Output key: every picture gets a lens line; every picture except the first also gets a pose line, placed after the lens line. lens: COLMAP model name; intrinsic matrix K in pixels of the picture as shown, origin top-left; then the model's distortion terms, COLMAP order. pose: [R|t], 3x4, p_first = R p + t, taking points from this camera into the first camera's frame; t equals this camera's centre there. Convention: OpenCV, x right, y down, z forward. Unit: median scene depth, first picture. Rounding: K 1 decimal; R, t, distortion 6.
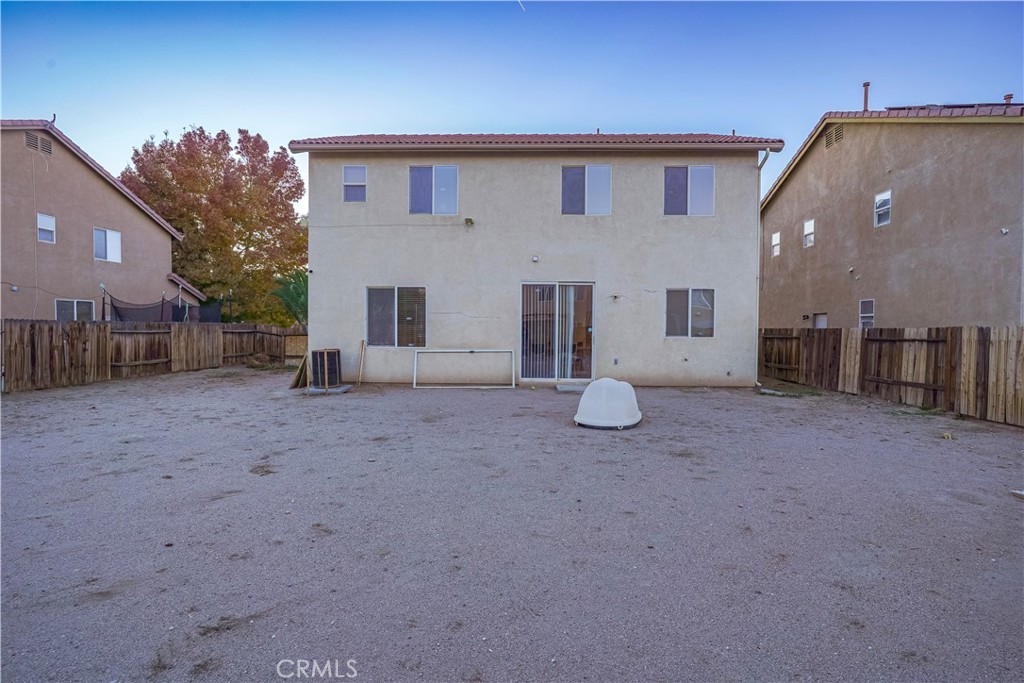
lens RADIAL K [[496.0, 0, 512.6], [0, 496.0, 342.3], [0, 0, 1]] dist [-0.012142, 0.007339]
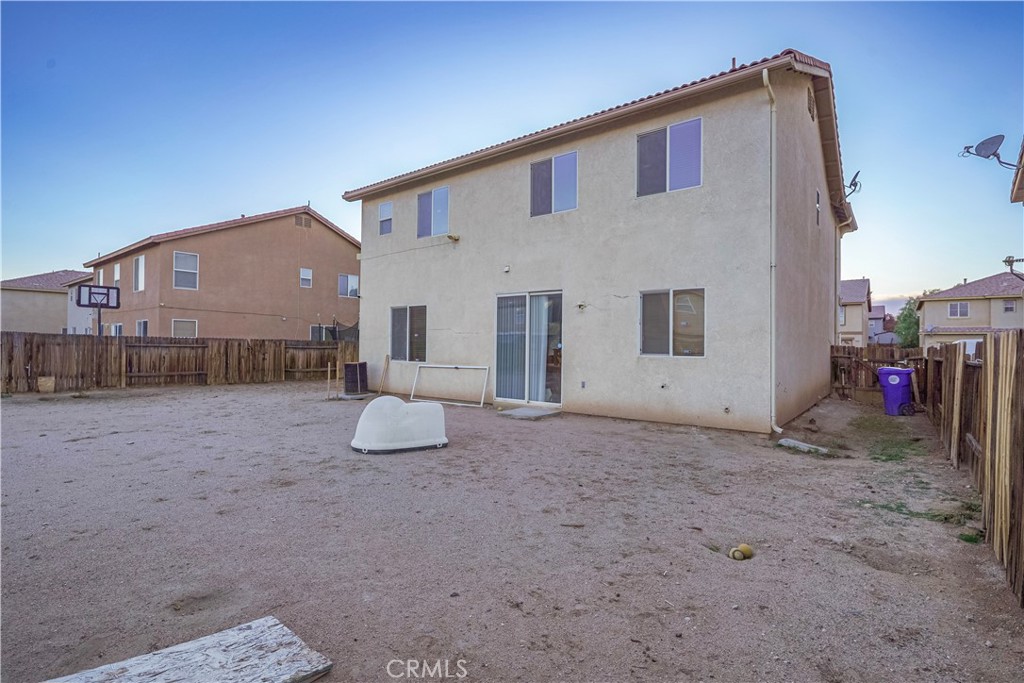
lens RADIAL K [[496.0, 0, 510.1], [0, 496.0, 342.7], [0, 0, 1]] dist [-0.012142, 0.007339]
pose [[0.797672, -0.002738, -0.603085, 0.608696], [-0.021653, 0.999215, -0.033175, -0.000324], [0.602702, 0.039521, 0.796987, 0.271320]]
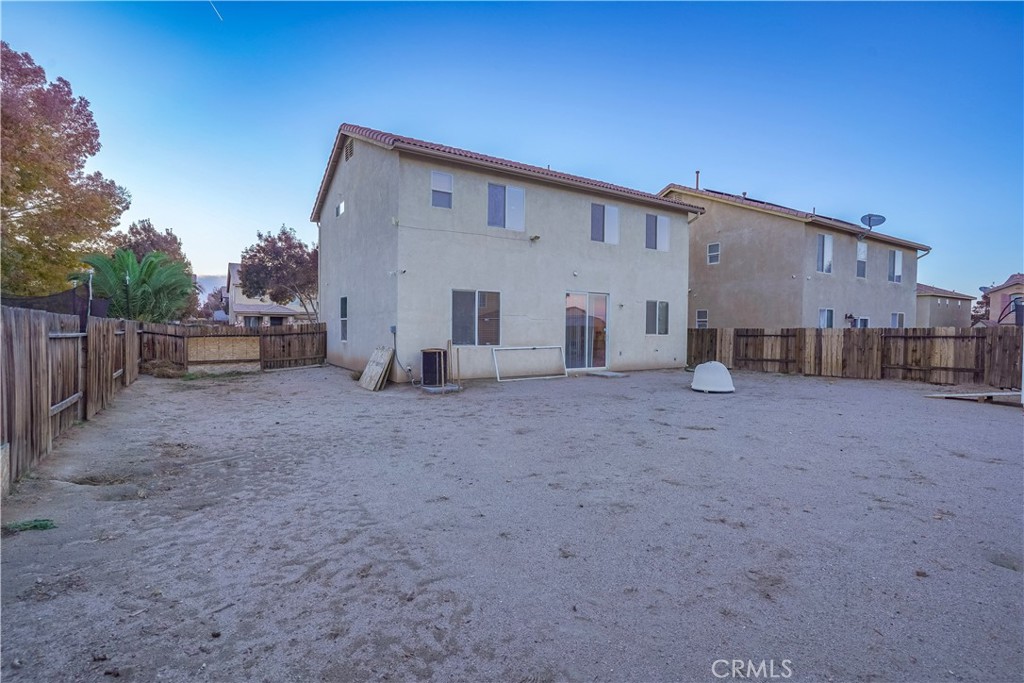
lens RADIAL K [[496.0, 0, 516.0], [0, 496.0, 340.7], [0, 0, 1]] dist [-0.012142, 0.007339]
pose [[0.821345, -0.014311, 0.570253, -0.798259], [0.014270, 0.999888, 0.004540, -0.005165], [-0.570254, 0.004409, 0.821457, 0.052944]]
